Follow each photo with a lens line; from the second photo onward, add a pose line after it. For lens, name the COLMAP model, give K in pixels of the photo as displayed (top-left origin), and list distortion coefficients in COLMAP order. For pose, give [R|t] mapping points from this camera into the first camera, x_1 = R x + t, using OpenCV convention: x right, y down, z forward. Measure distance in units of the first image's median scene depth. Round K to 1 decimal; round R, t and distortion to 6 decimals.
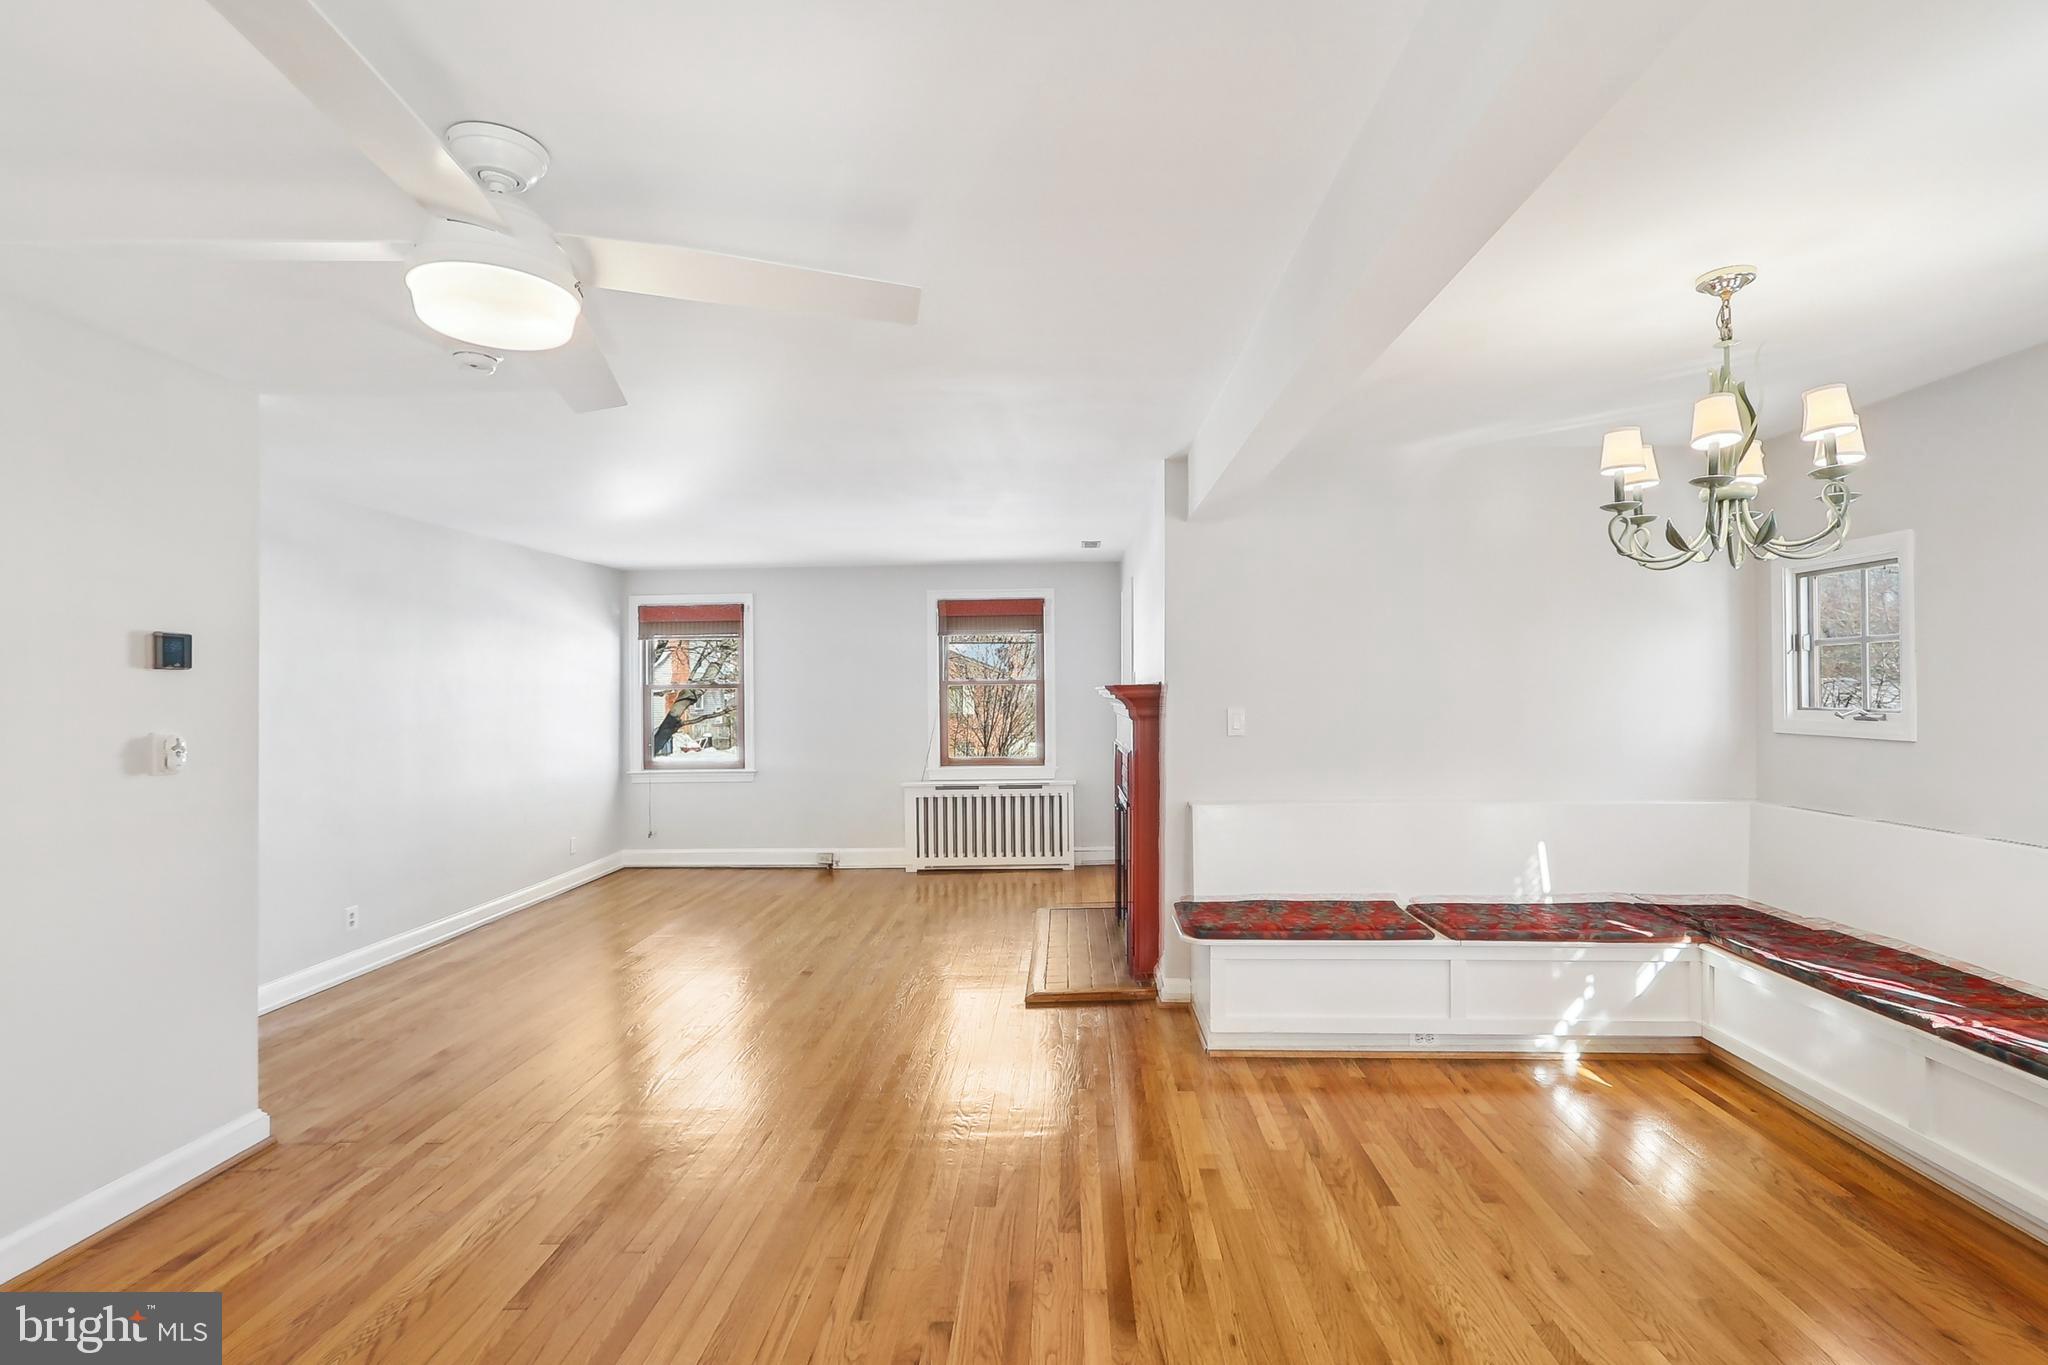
lens RADIAL K [[983.1, 0, 1018.3], [0, 983.1, 690.4], [0, 0, 1]] dist [0.003622, -0.002653]
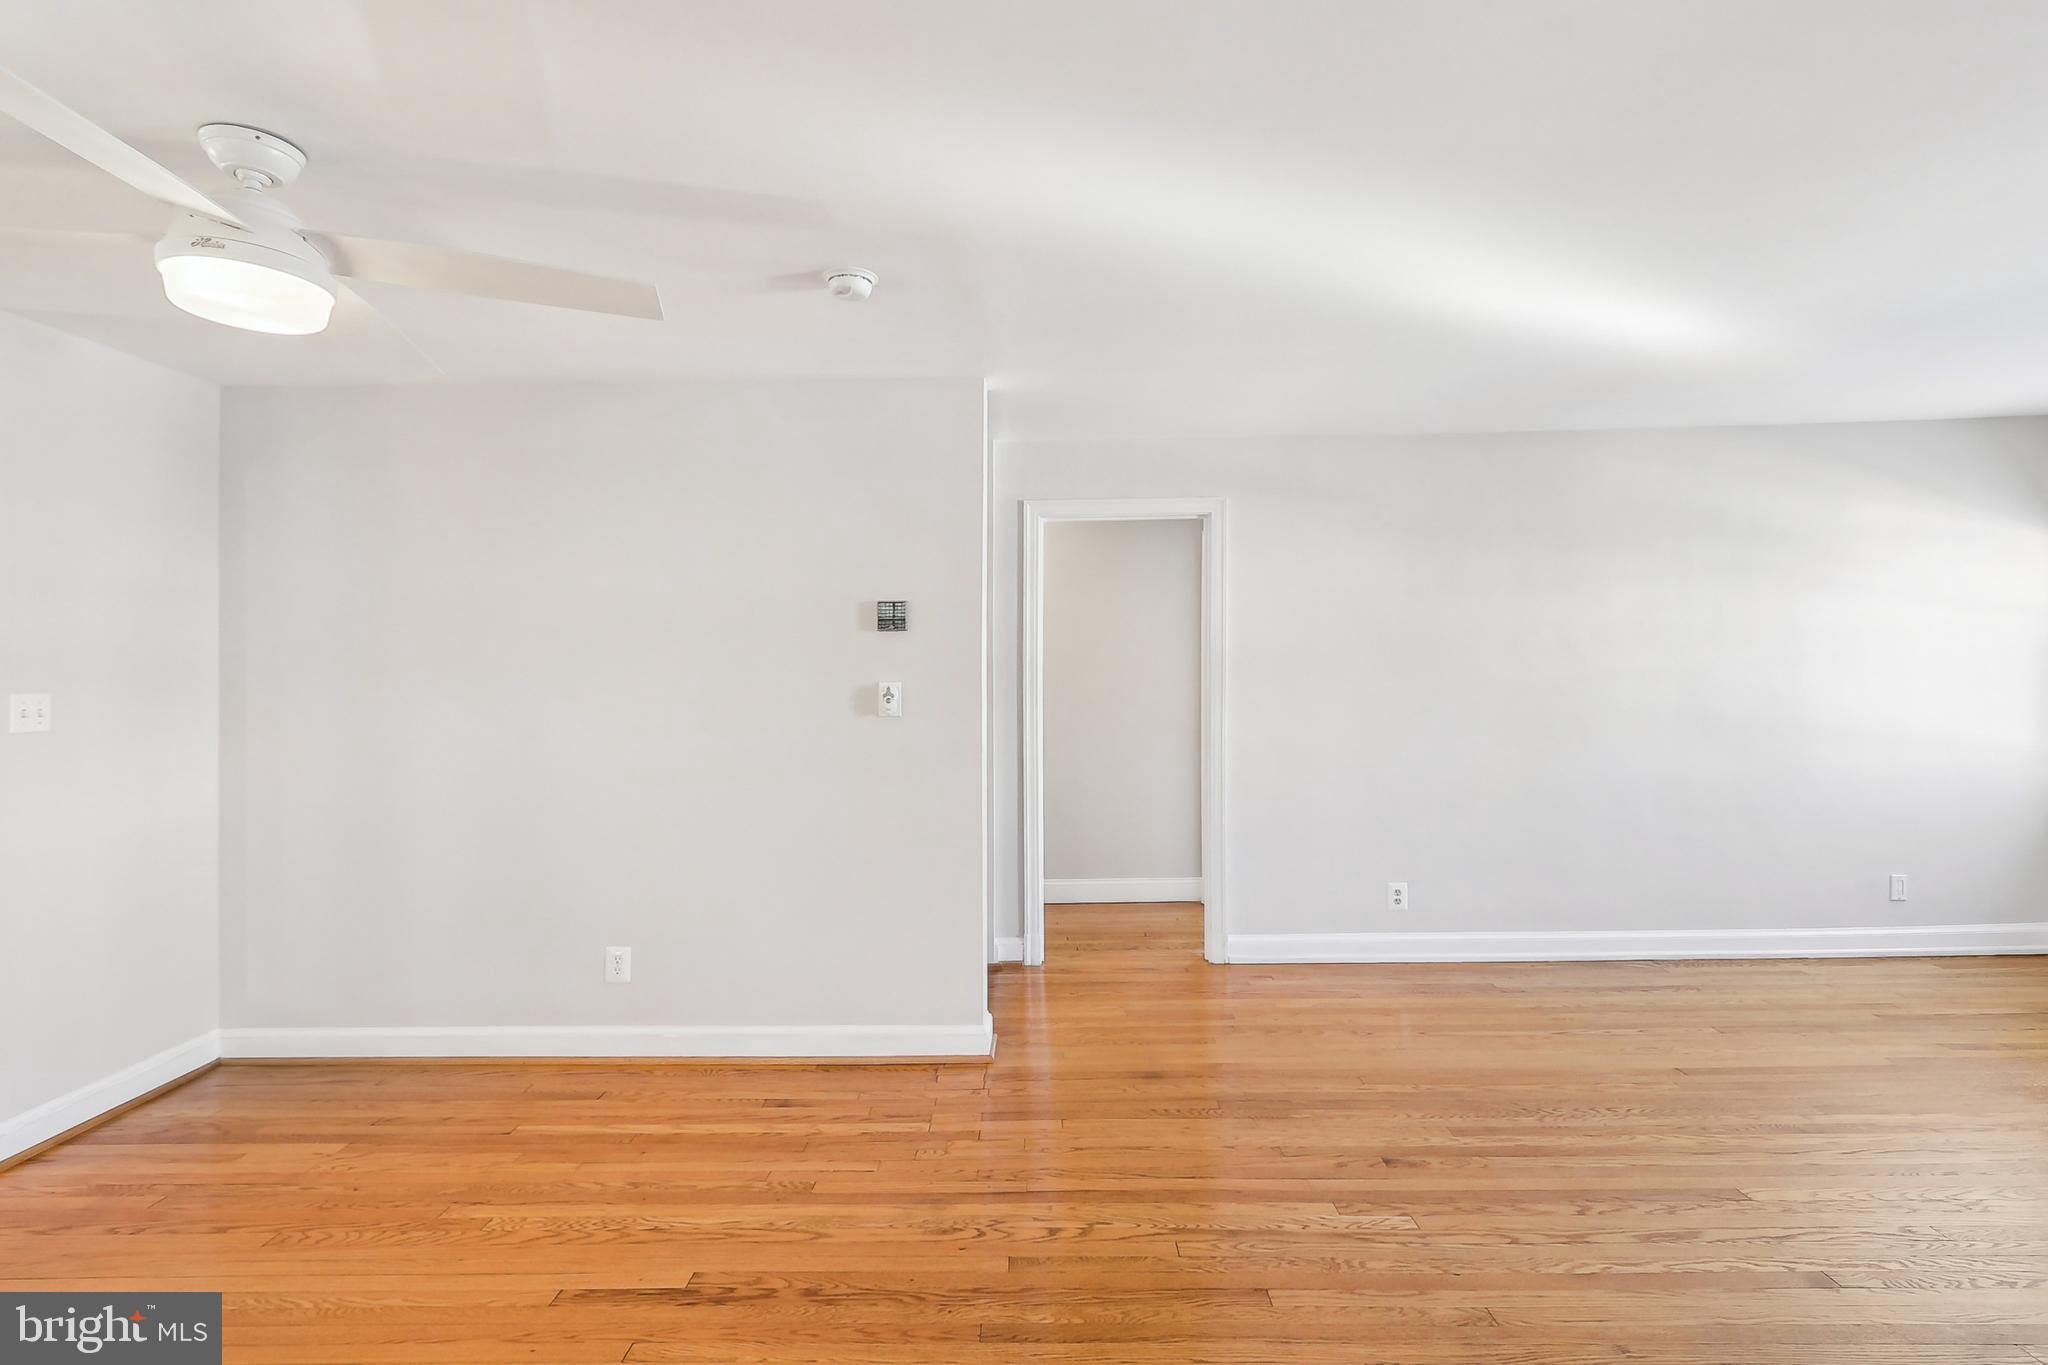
lens RADIAL K [[983.1, 0, 1022.3], [0, 983.1, 673.9], [0, 0, 1]] dist [0.003622, -0.002653]
pose [[0.036220, 0.023526, -0.999067, 0.365445], [0.012512, 0.999634, 0.023993, 0.005014], [0.999266, -0.013369, 0.035912, 1.118792]]
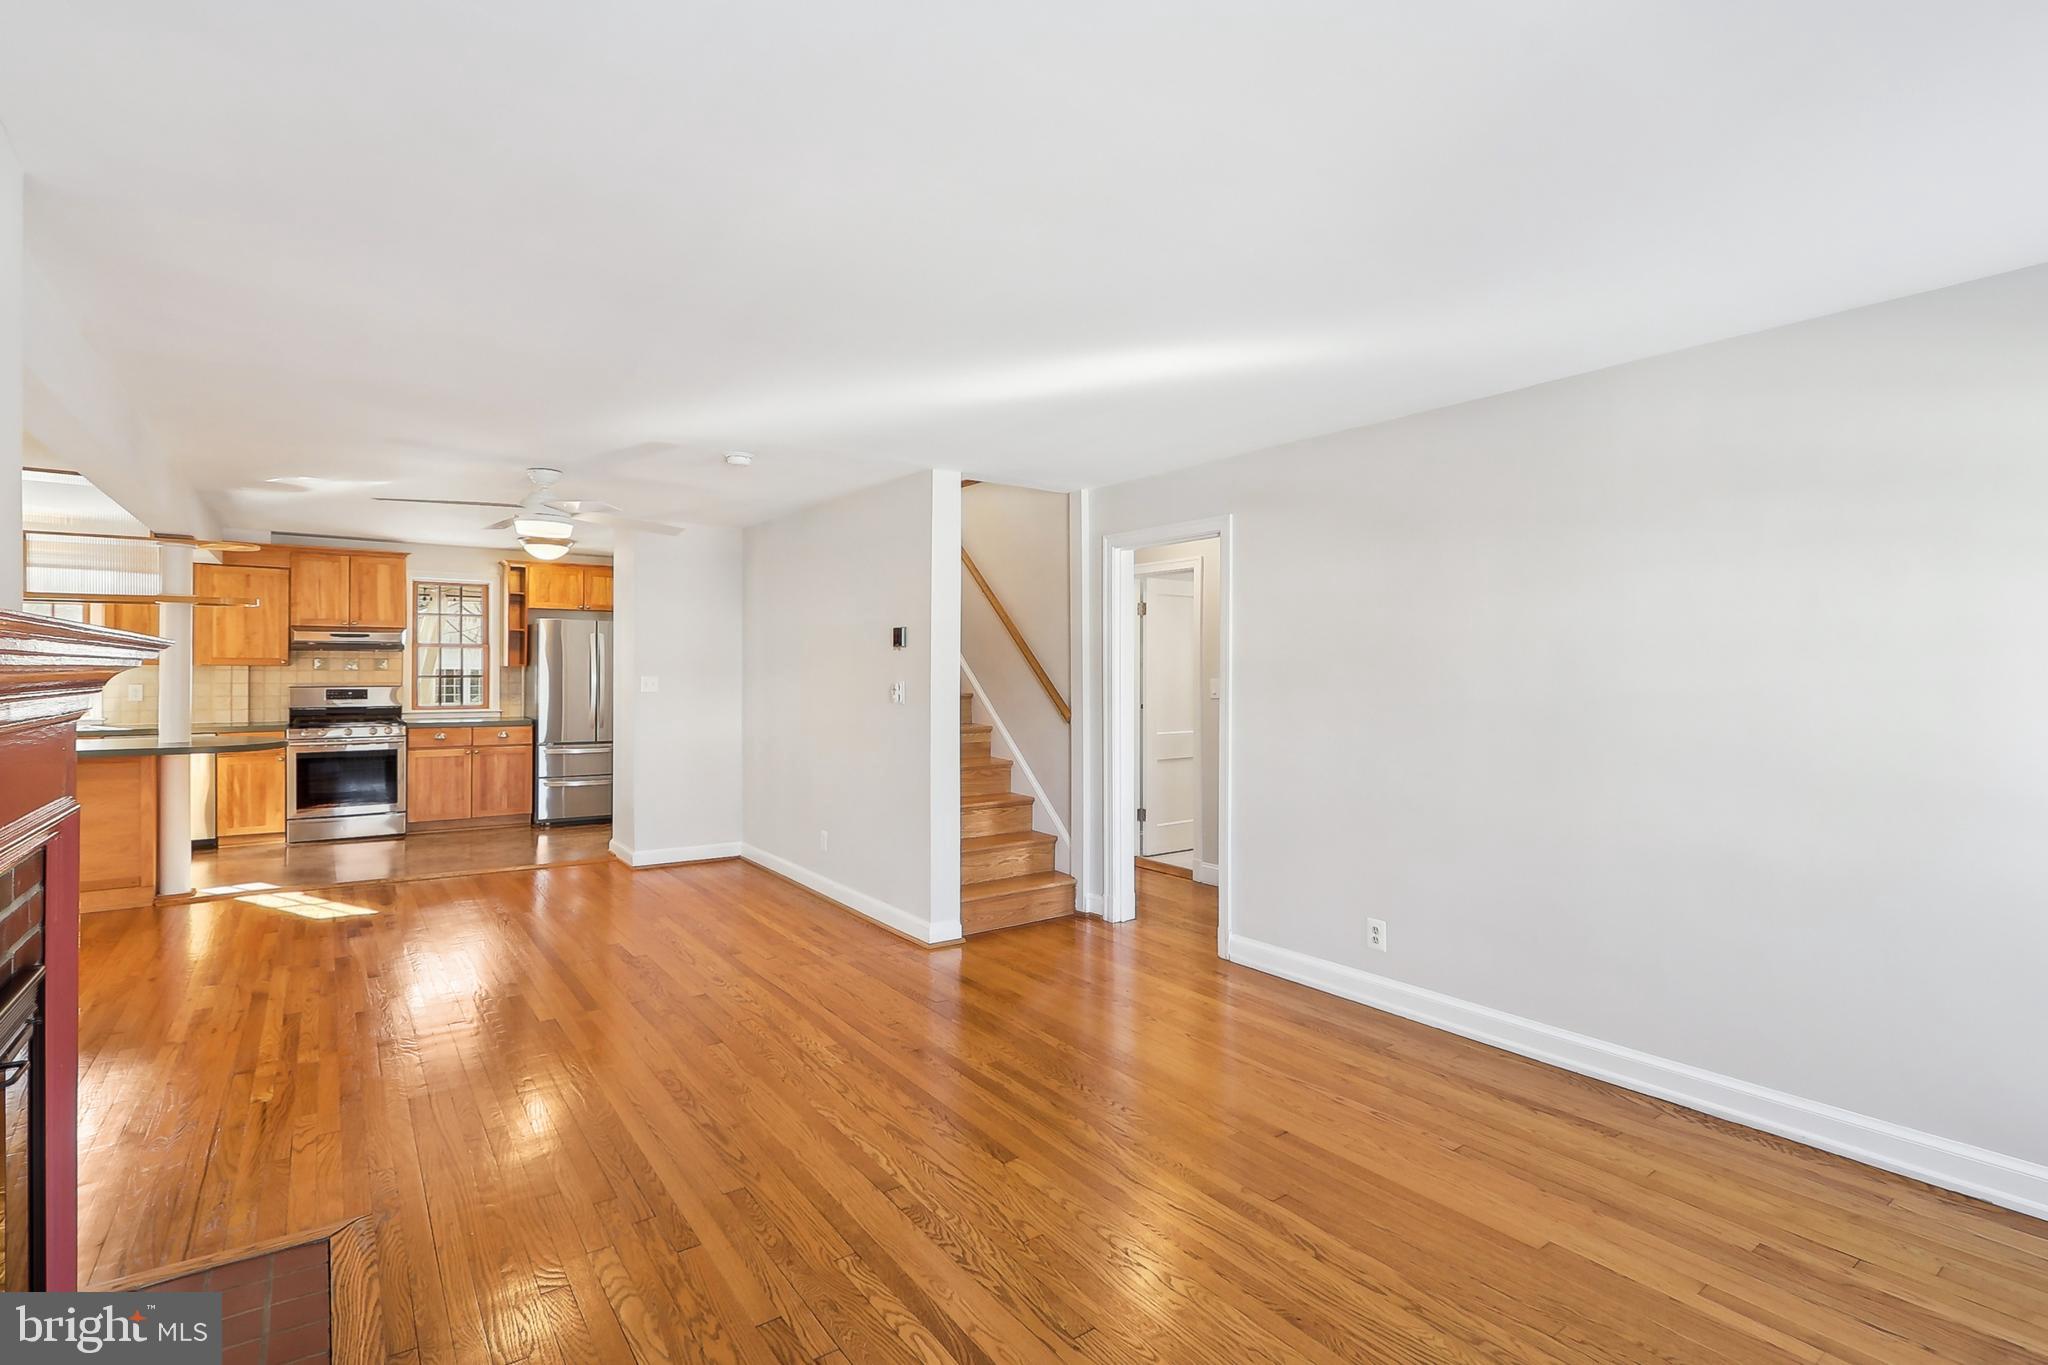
lens RADIAL K [[983.1, 0, 1027.4], [0, 983.1, 669.7], [0, 0, 1]] dist [0.003622, -0.002653]
pose [[-0.783764, 0.006170, -0.621028, 0.099069], [0.003703, 0.999979, 0.005262, 0.012227], [0.621048, 0.001825, -0.783770, 2.604750]]
